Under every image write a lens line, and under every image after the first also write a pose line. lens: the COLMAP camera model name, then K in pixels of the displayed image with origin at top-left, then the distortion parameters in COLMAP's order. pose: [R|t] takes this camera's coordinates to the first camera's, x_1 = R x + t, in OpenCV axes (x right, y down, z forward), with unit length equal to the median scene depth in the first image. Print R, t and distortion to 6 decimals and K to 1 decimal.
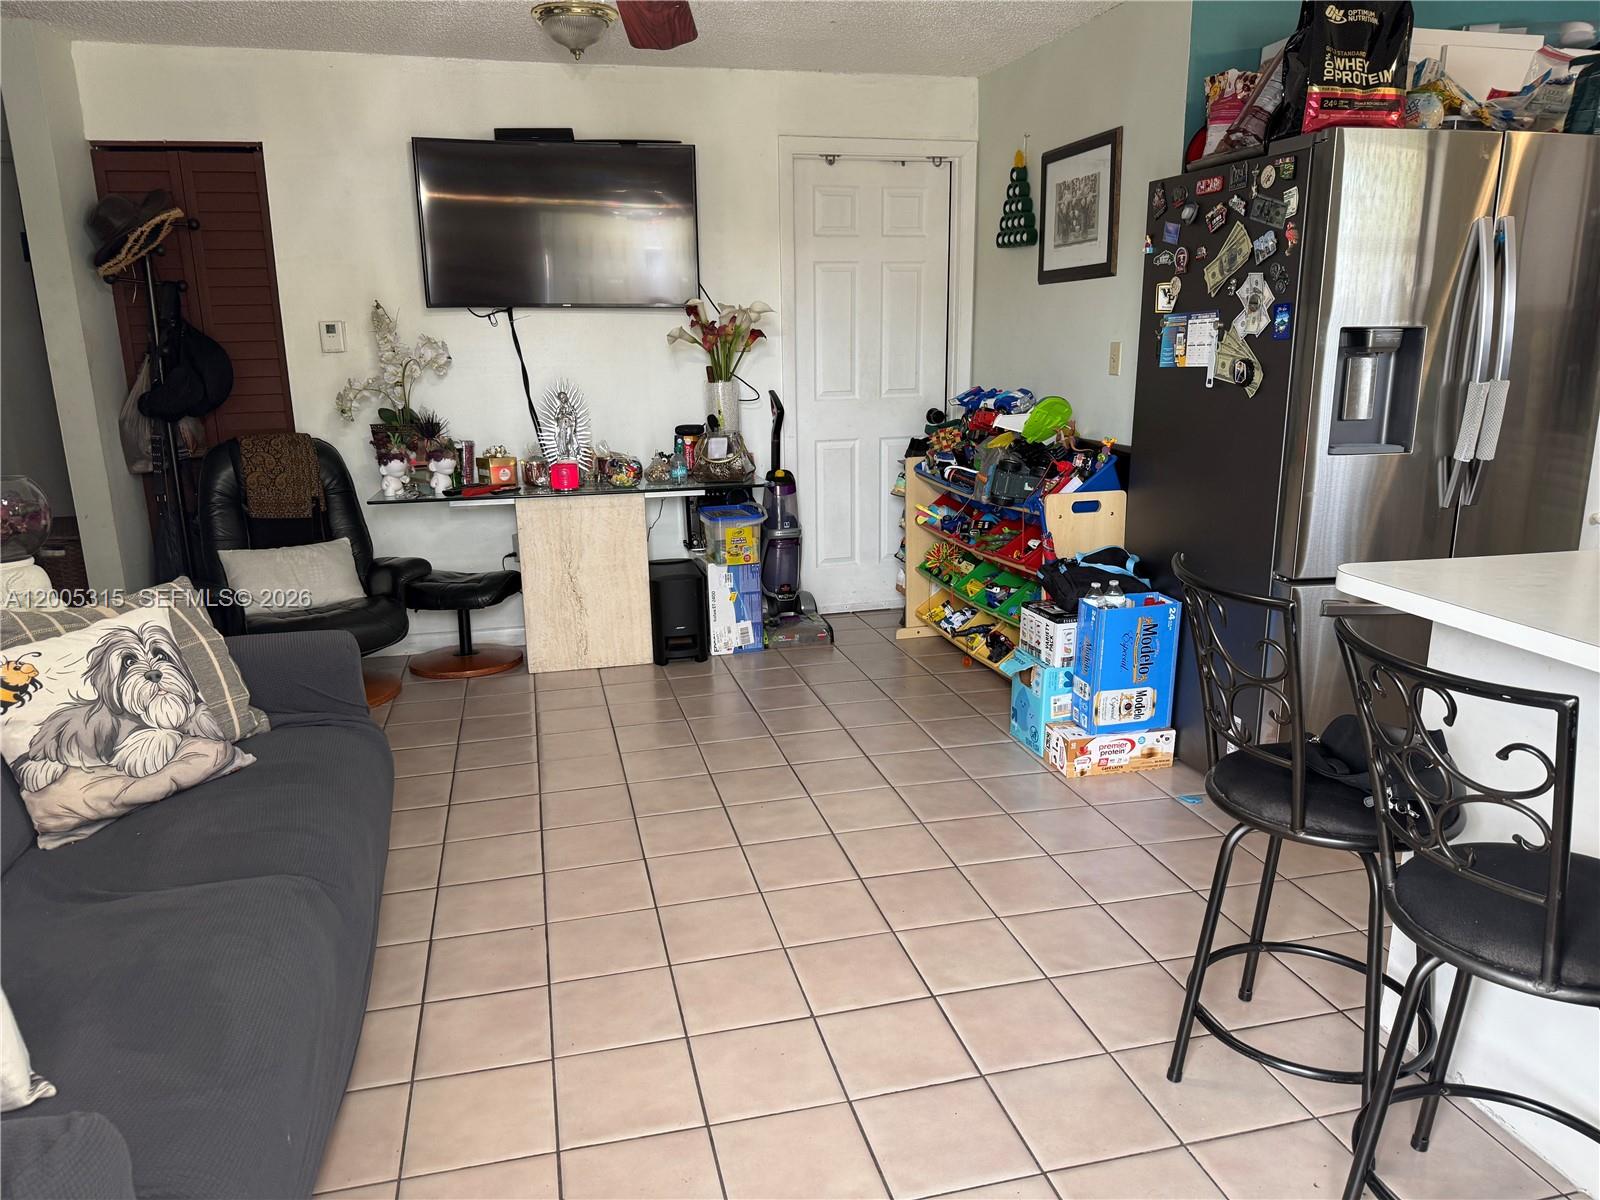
lens RADIAL K [[1130.1, 0, 765.6], [0, 1130.1, 627.2], [0, 0, 1]] dist [-0.030840, 0.003536]
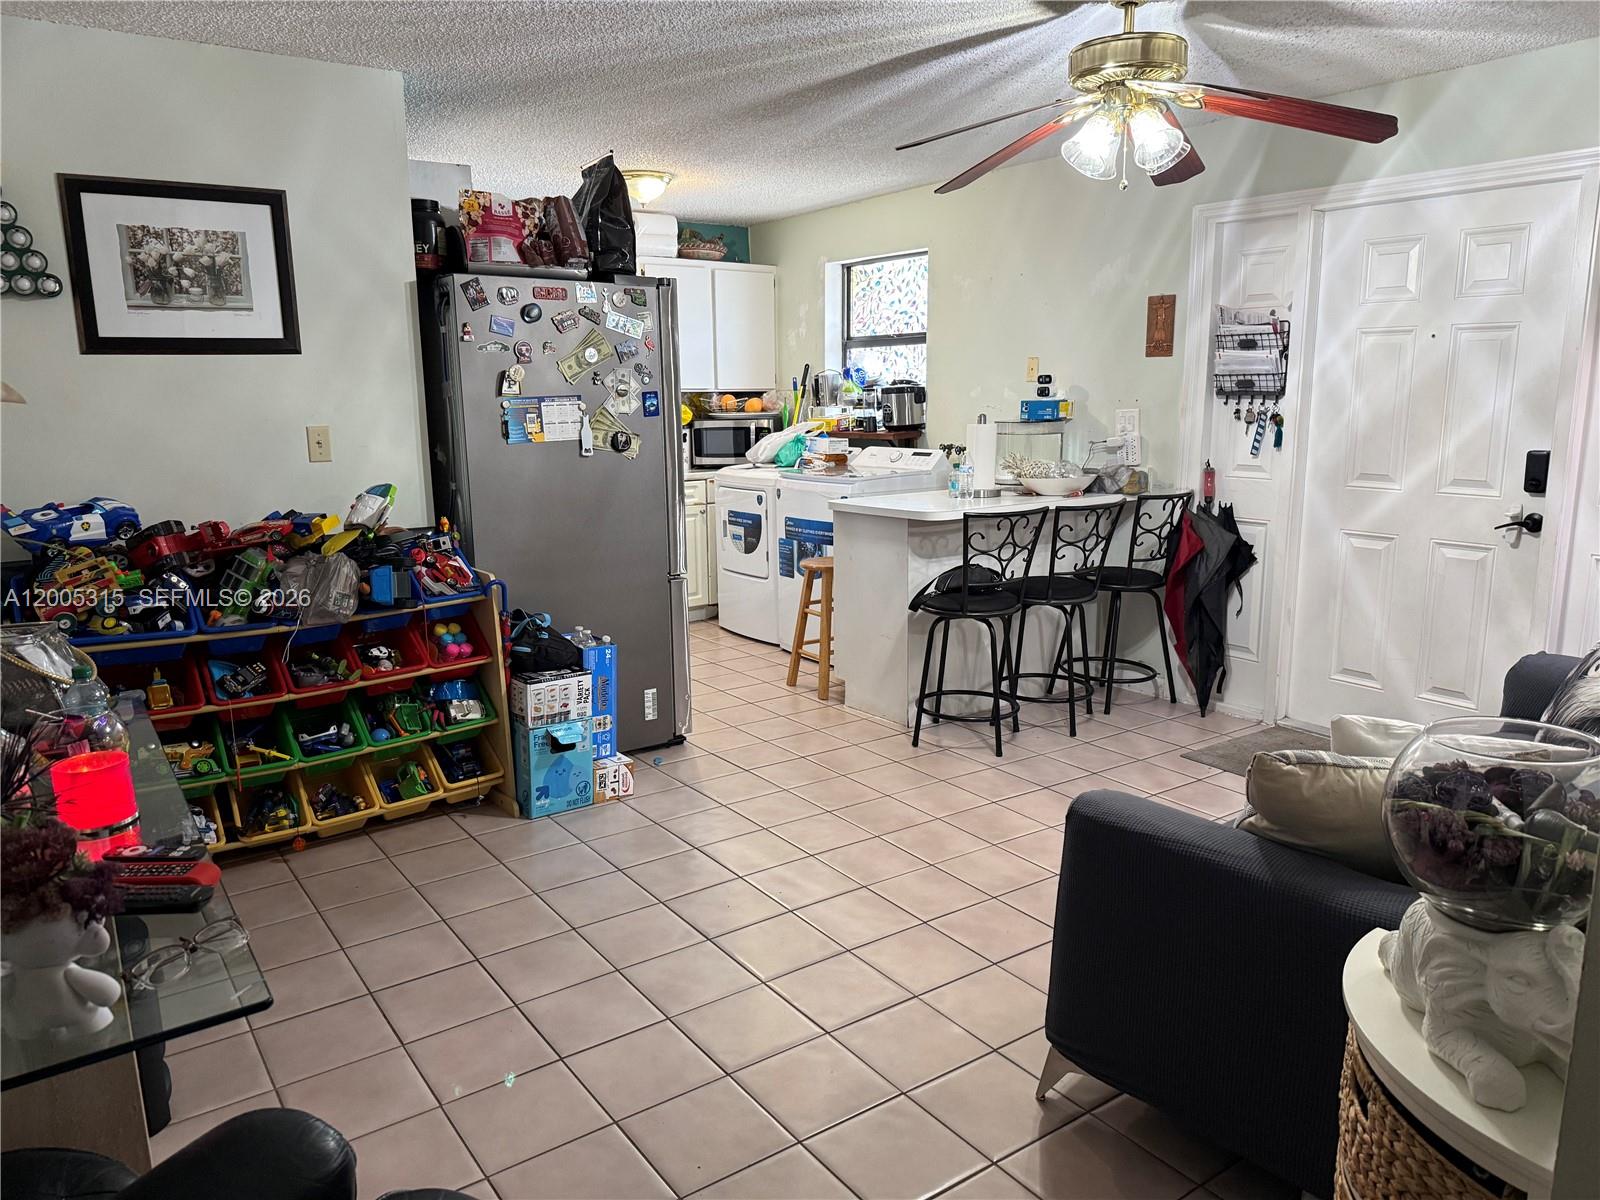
lens RADIAL K [[1113.2, 0, 800.0], [0, 1113.2, 600.0], [0, 0, 1]] dist [0.187769, -0.335816]
pose [[-0.384296, -0.150972, 0.910782, -0.878786], [0.251167, 0.932230, 0.260505, -0.332359], [-0.888387, 0.328869, -0.320333, 1.249662]]
